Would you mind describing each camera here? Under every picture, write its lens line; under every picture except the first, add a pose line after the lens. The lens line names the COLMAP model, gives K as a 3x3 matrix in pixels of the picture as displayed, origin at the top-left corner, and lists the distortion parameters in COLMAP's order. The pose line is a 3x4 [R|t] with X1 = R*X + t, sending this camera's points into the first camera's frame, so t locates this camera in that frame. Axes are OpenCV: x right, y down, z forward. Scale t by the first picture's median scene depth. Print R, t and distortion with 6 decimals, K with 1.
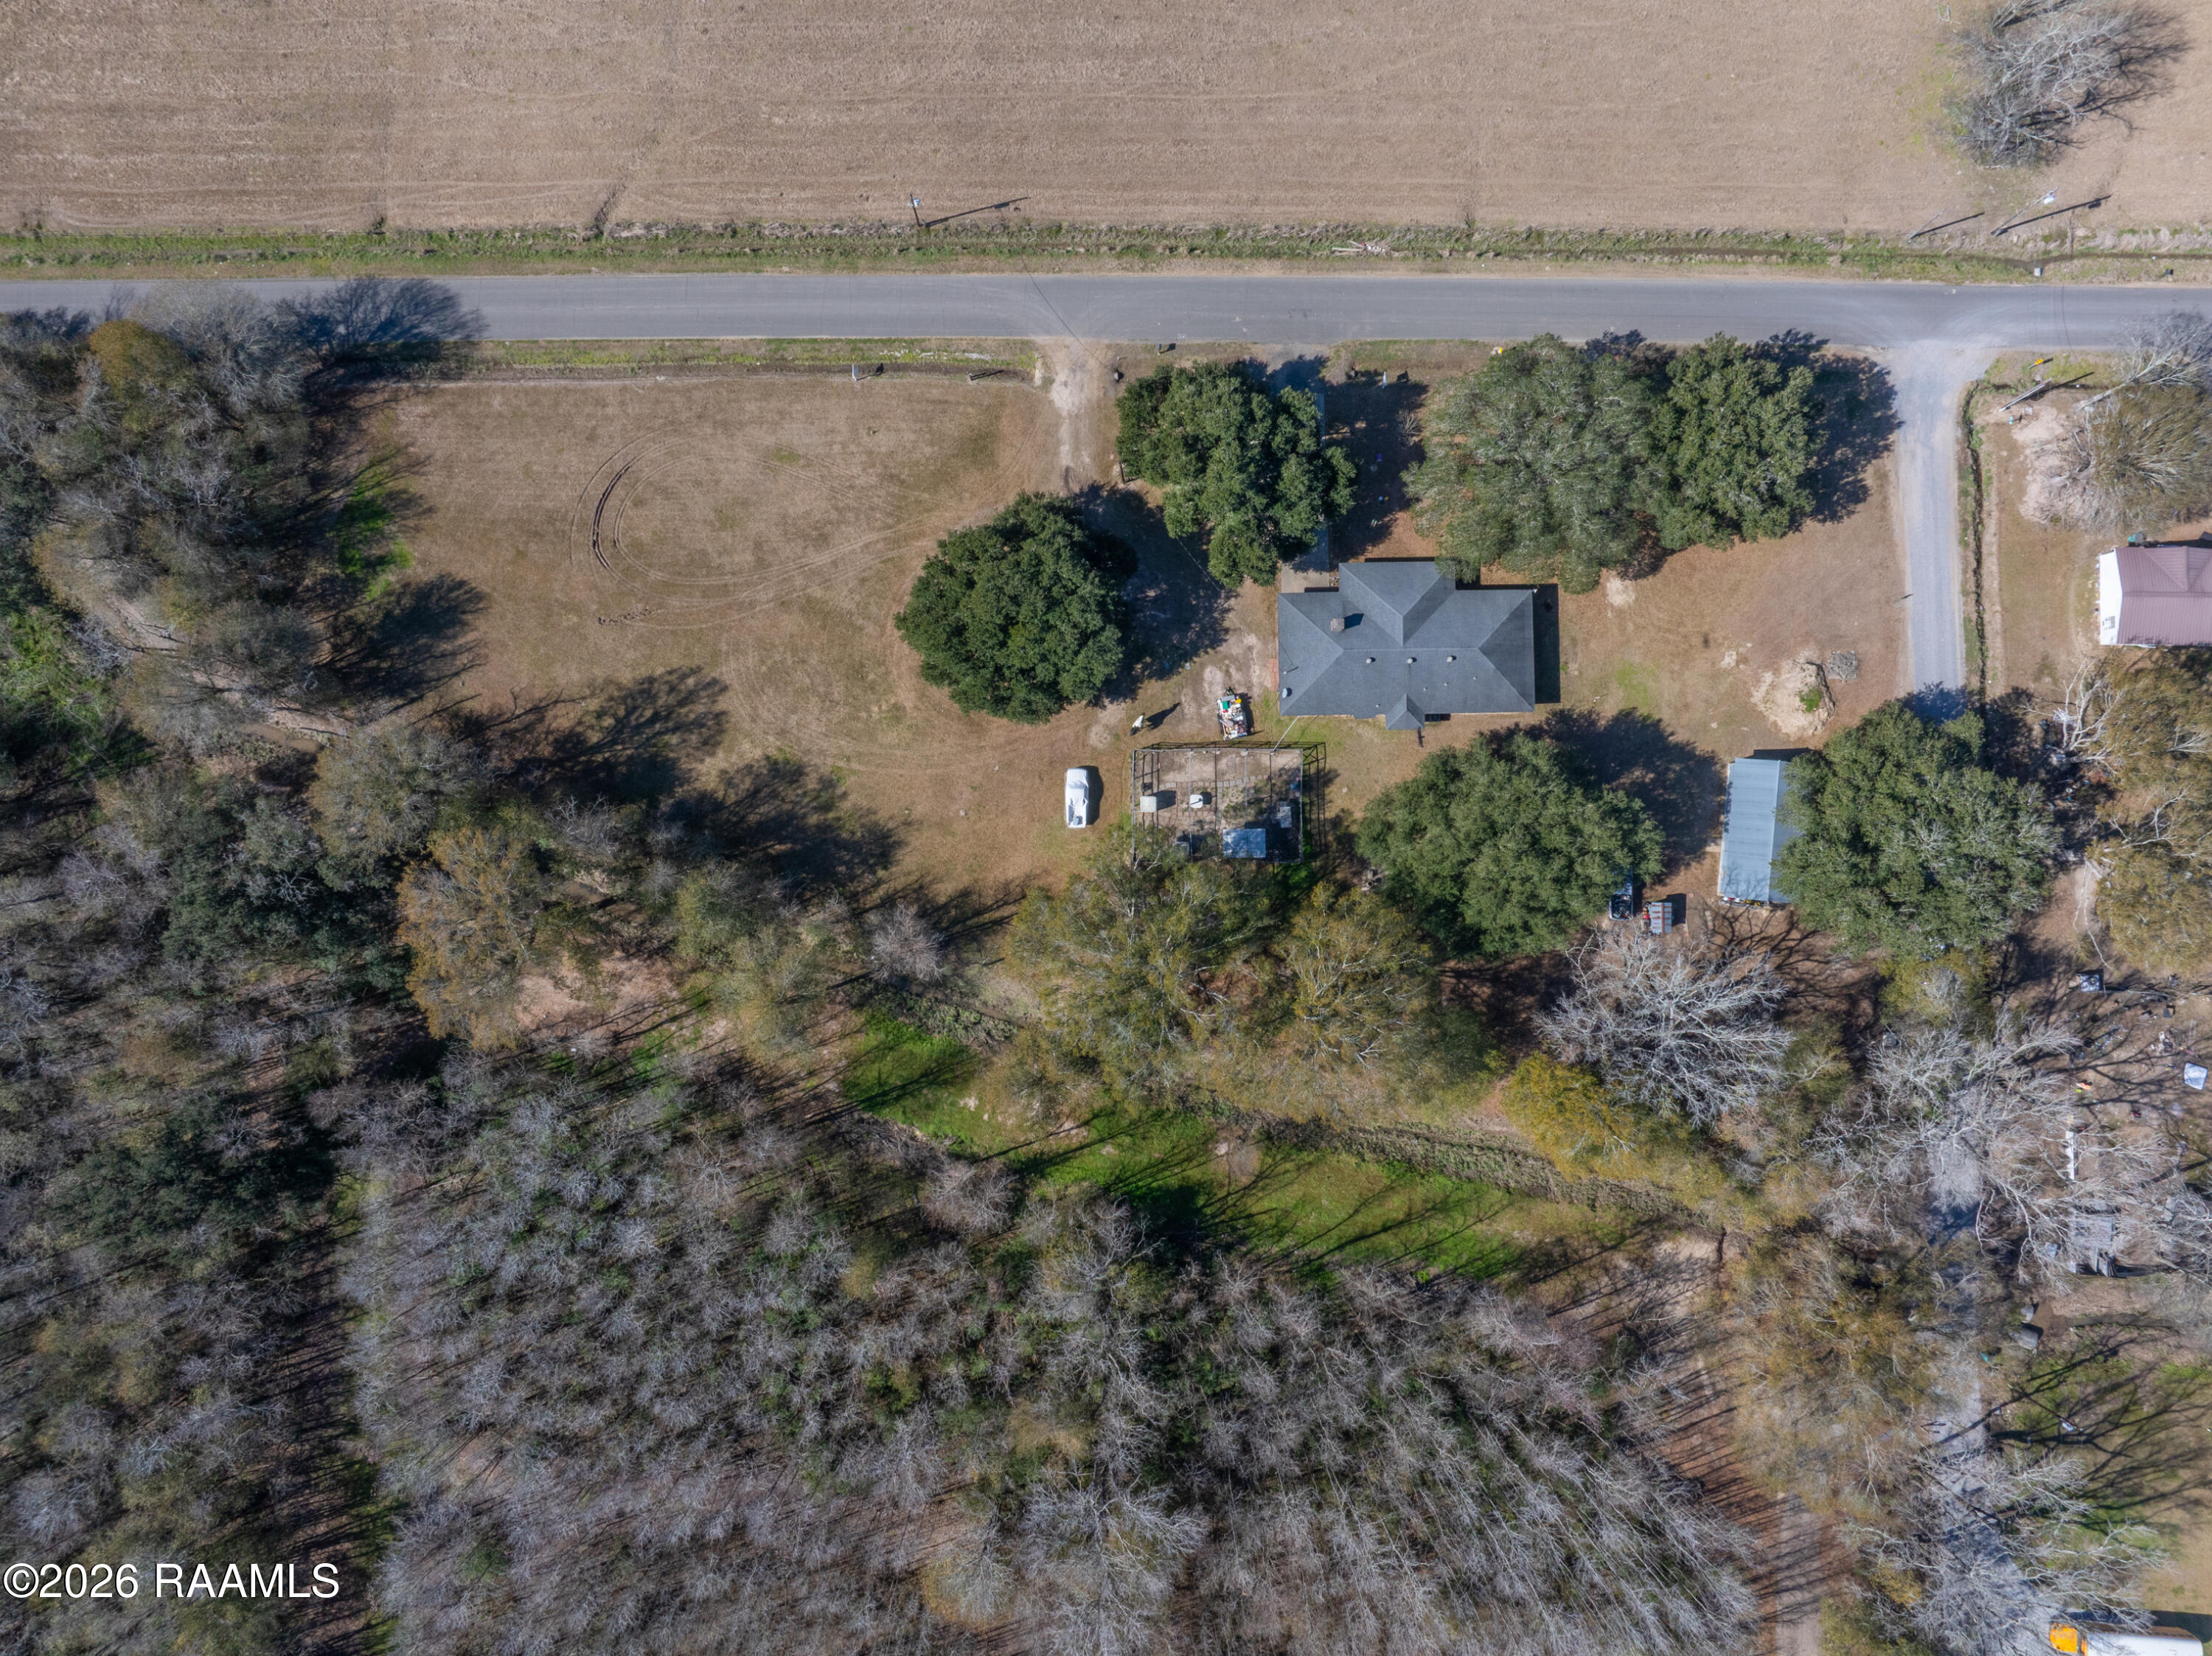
lens RADIAL K [[1552.4, 0, 1116.3], [0, 1552.4, 826.0], [0, 0, 1]] dist [-0.041747, 0.002311]
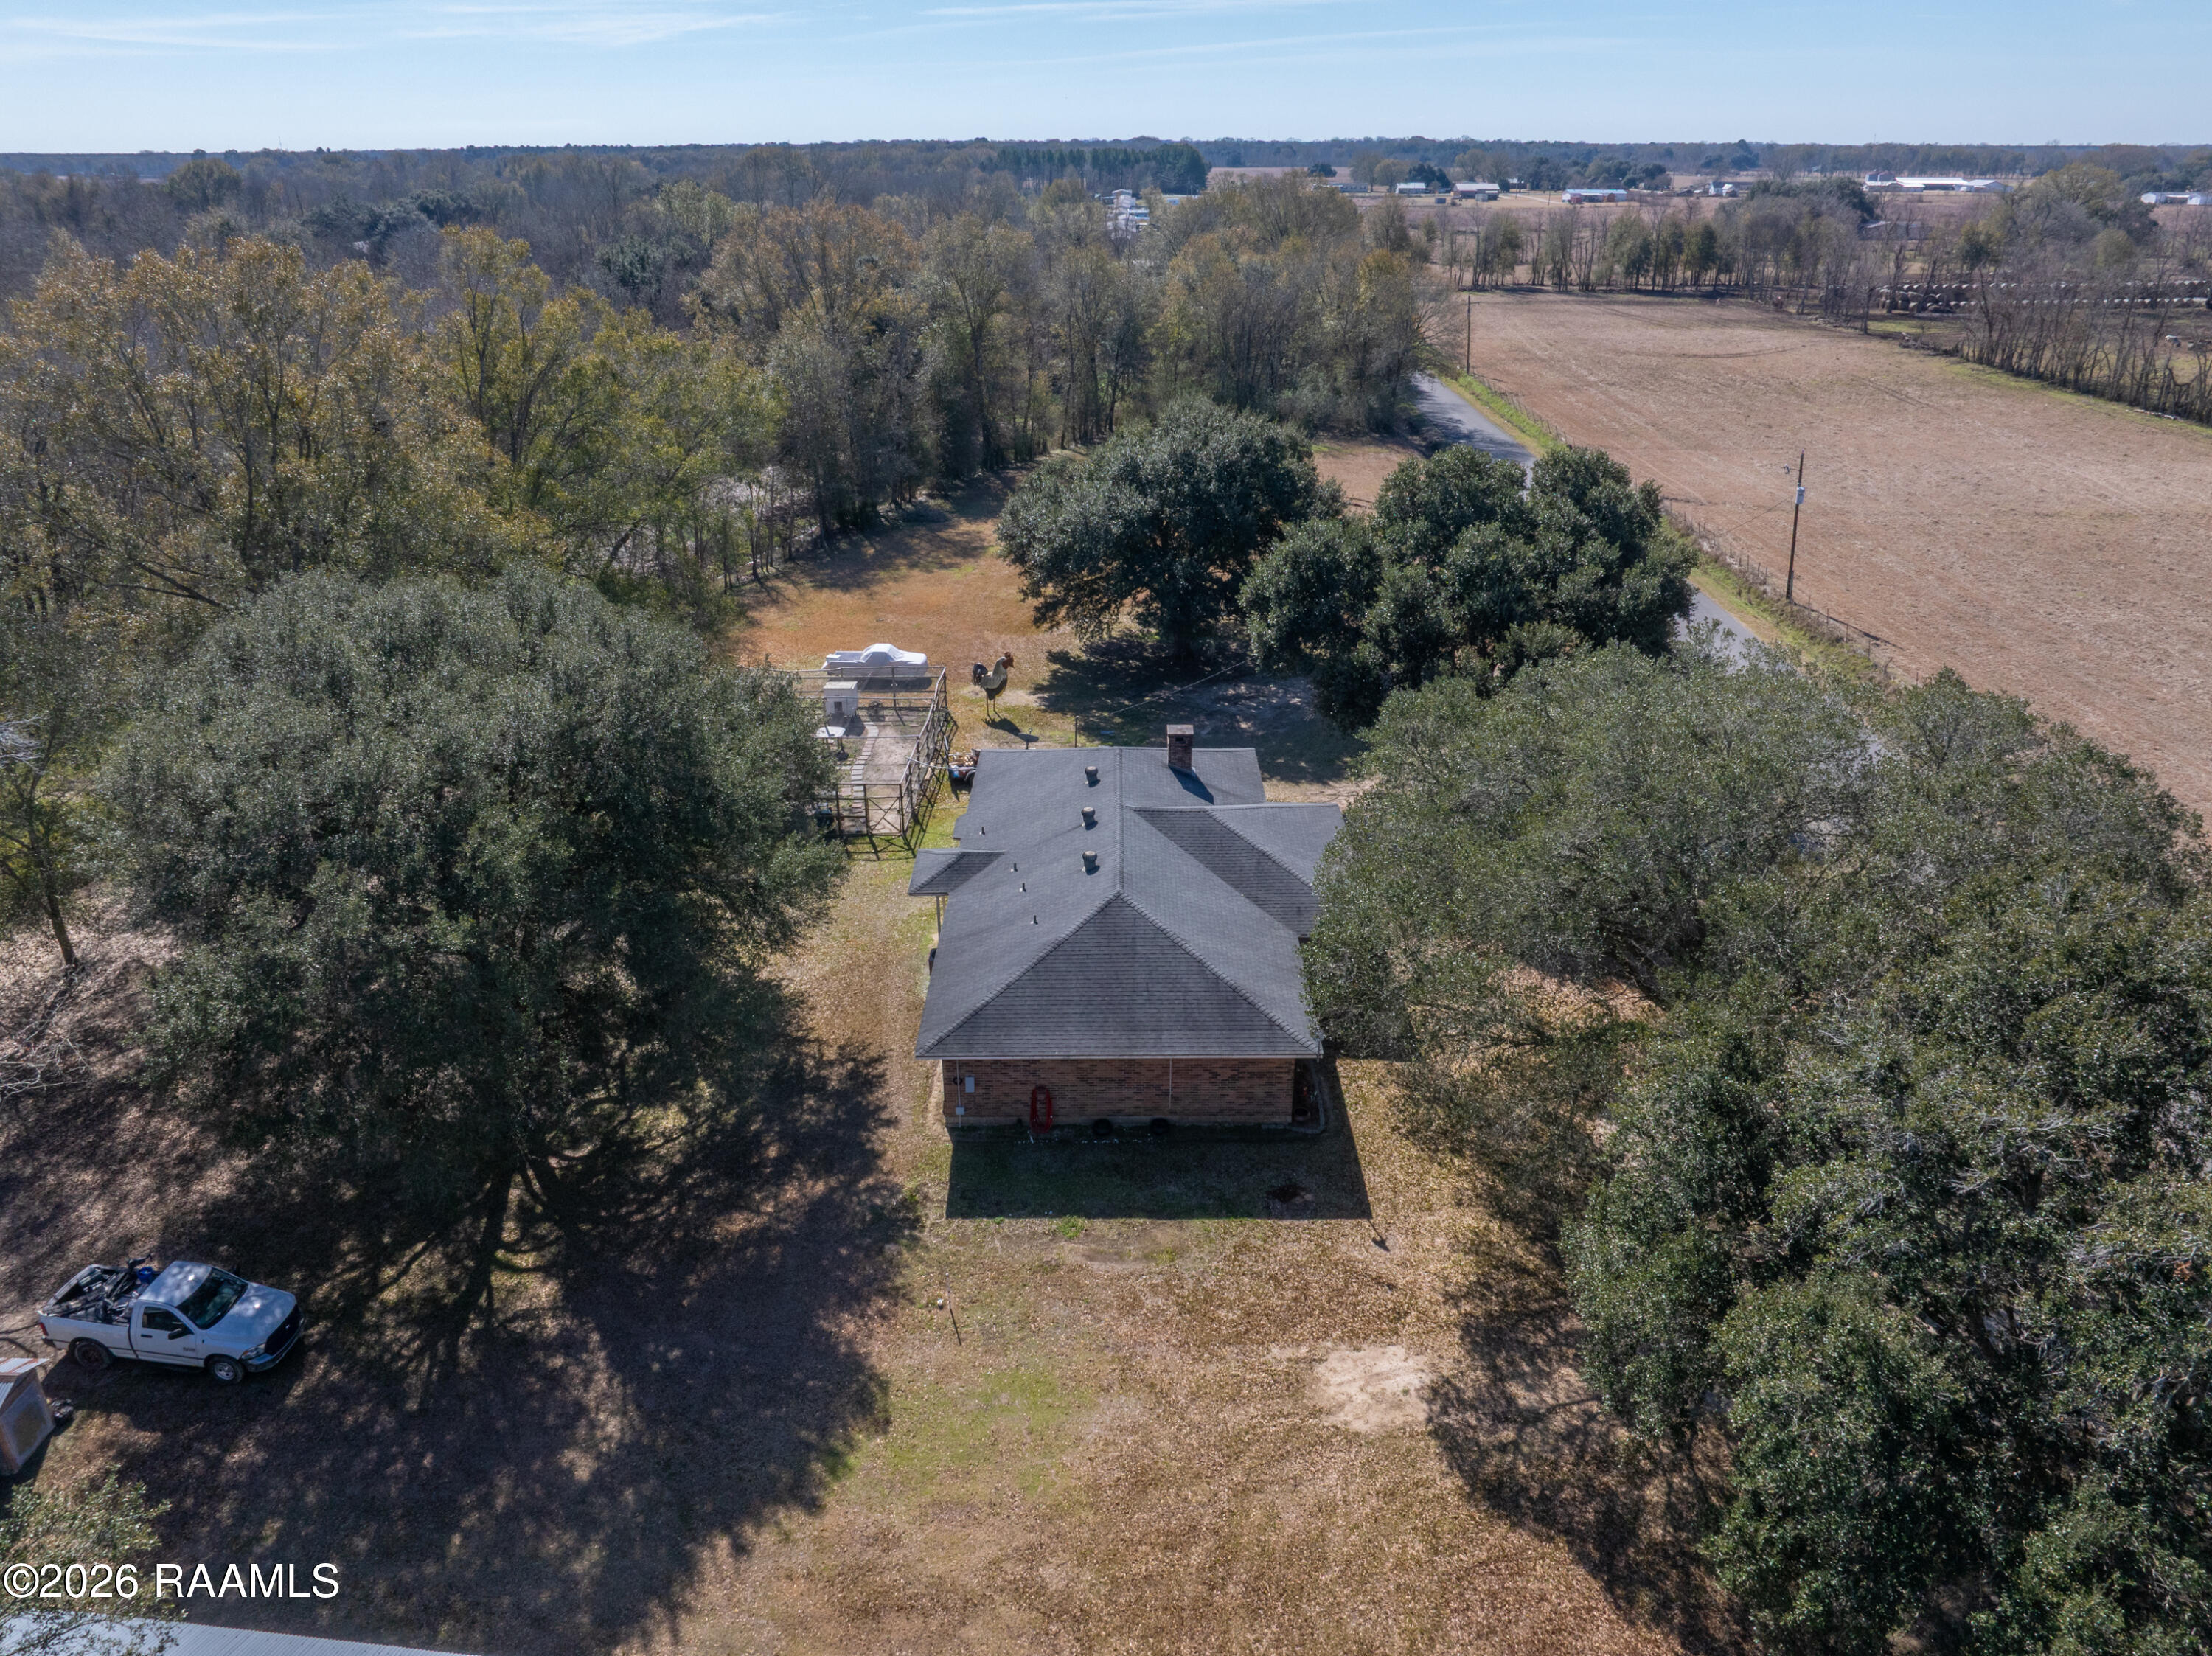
lens RADIAL K [[1552.4, 0, 1116.3], [0, 1552.4, 826.0], [0, 0, 1]] dist [-0.041747, 0.002311]
pose [[-0.016505, 0.399689, -0.916502, 0.516235], [-0.999711, 0.009412, 0.022109, -0.117740], [0.017463, 0.916602, 0.399418, 0.820463]]
